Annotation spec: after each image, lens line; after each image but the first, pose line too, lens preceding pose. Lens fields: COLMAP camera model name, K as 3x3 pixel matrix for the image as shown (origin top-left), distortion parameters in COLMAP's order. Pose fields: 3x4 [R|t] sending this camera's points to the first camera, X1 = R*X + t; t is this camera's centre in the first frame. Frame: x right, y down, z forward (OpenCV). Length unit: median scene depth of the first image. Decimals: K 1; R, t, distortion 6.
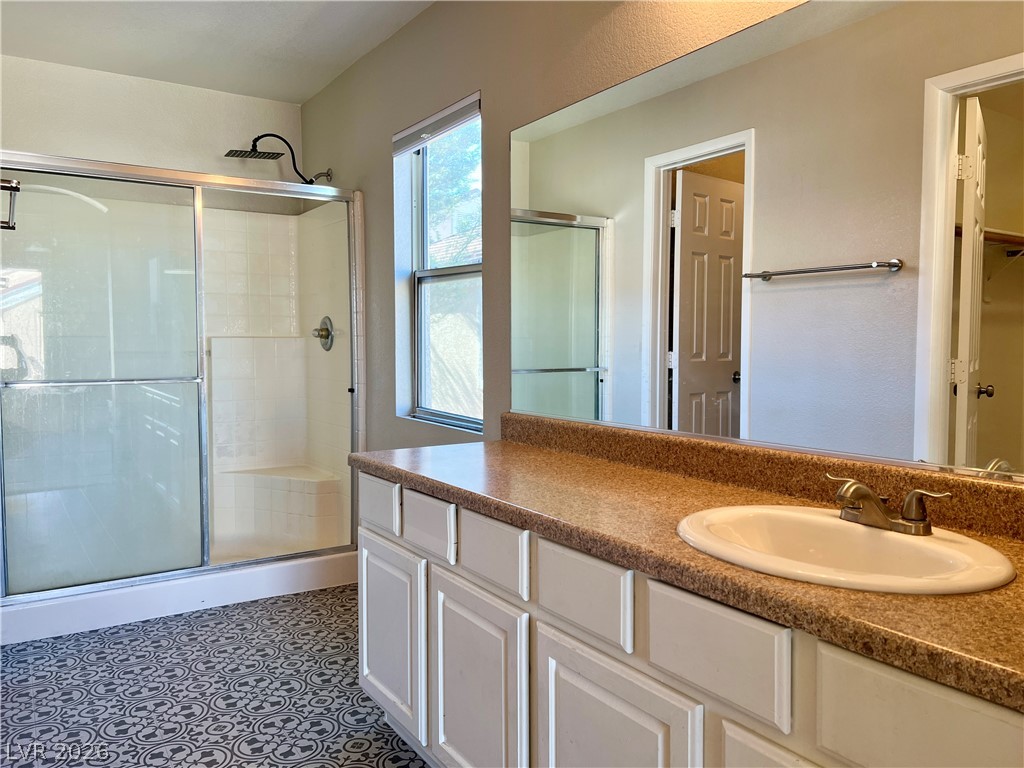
lens RADIAL K [[766.1, 0, 512.0], [0, 766.1, 384.0], [0, 0, 1]] dist [0.075349, -0.101556]
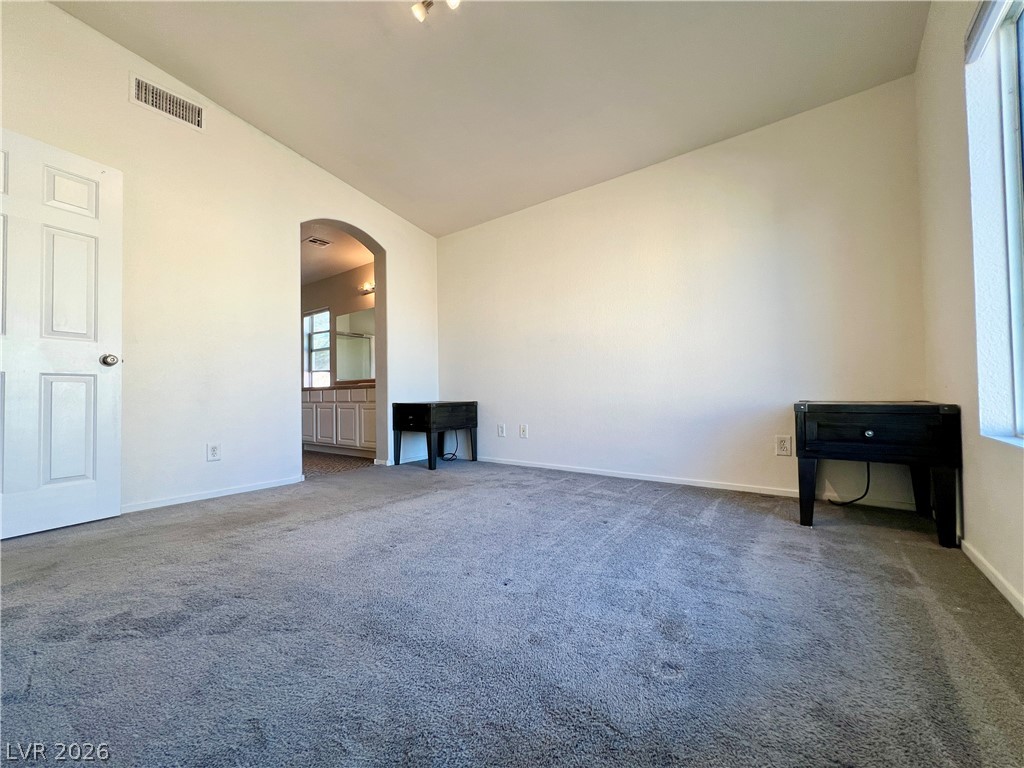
lens RADIAL K [[409.8, 0, 512.0], [0, 409.8, 384.0], [0, 0, 1]] dist [0.000077, 0.000001]
pose [[0.938253, -0.006815, 0.345884, 0.115746], [0.038612, 0.995622, -0.085122, 0.266199], [-0.343789, 0.093221, 0.934408, -1.340634]]
